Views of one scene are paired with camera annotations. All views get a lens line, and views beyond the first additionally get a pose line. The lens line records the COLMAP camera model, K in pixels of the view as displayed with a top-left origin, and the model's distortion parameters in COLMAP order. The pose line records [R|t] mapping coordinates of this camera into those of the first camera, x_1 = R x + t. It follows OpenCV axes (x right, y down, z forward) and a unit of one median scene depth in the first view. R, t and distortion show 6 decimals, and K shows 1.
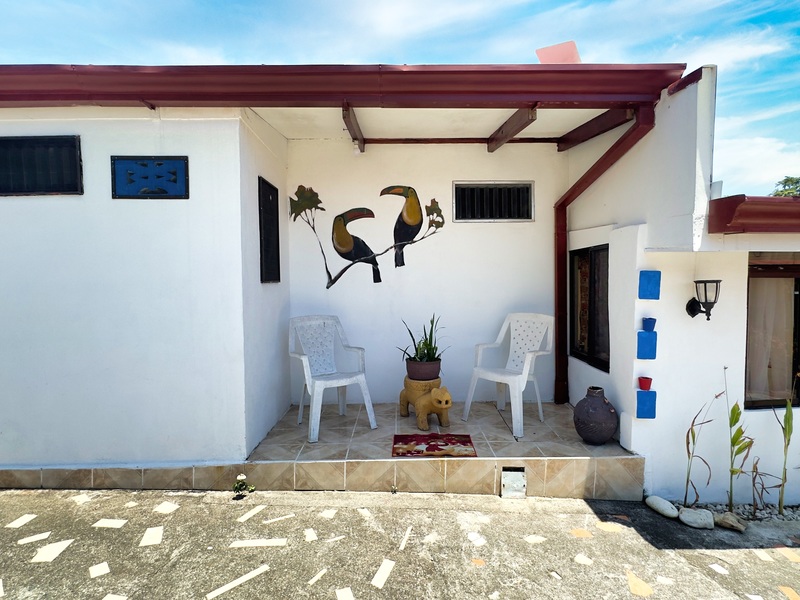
lens RADIAL K [[430.5, 0, 400.9], [0, 430.5, 299.9], [0, 0, 1]] dist [-0.001427, -0.000591]
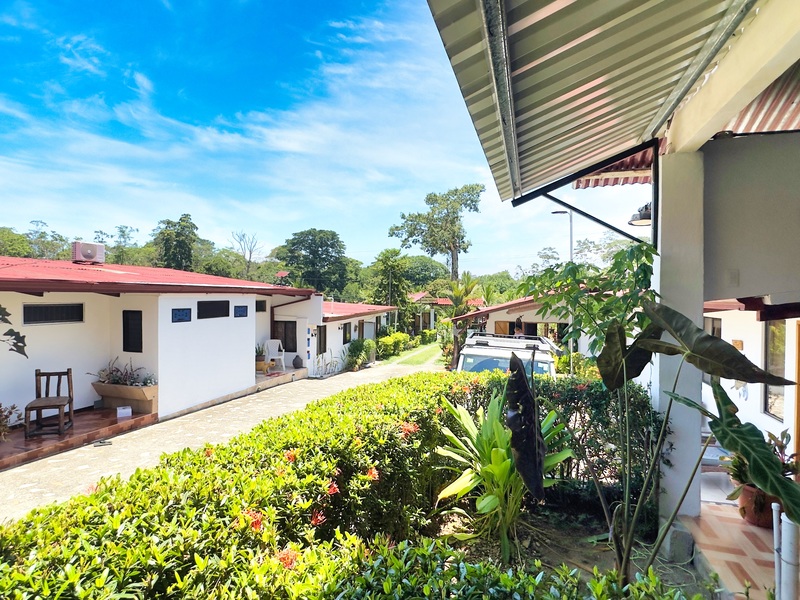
lens RADIAL K [[430.5, 0, 400.9], [0, 430.5, 299.9], [0, 0, 1]] dist [-0.001427, -0.000591]
pose [[0.308547, -0.000941, 0.951209, -3.730027], [0.063367, 0.997798, -0.019567, -0.221782], [-0.949096, 0.066312, 0.307927, -1.494608]]
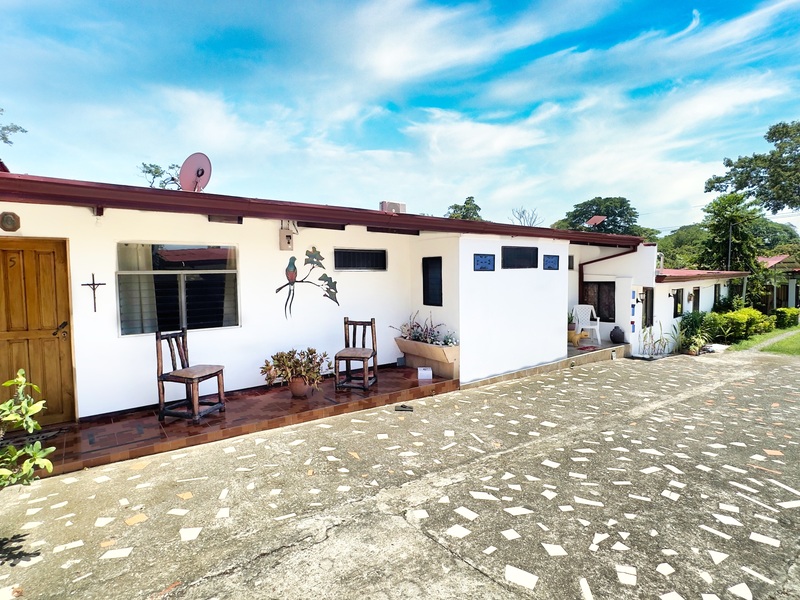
lens RADIAL K [[430.5, 0, 400.9], [0, 430.5, 299.9], [0, 0, 1]] dist [-0.001427, -0.000591]
pose [[0.805094, -0.037050, 0.591989, -3.130594], [0.050486, 0.998706, -0.006156, -0.063685], [-0.590995, 0.034843, 0.805923, -0.735351]]
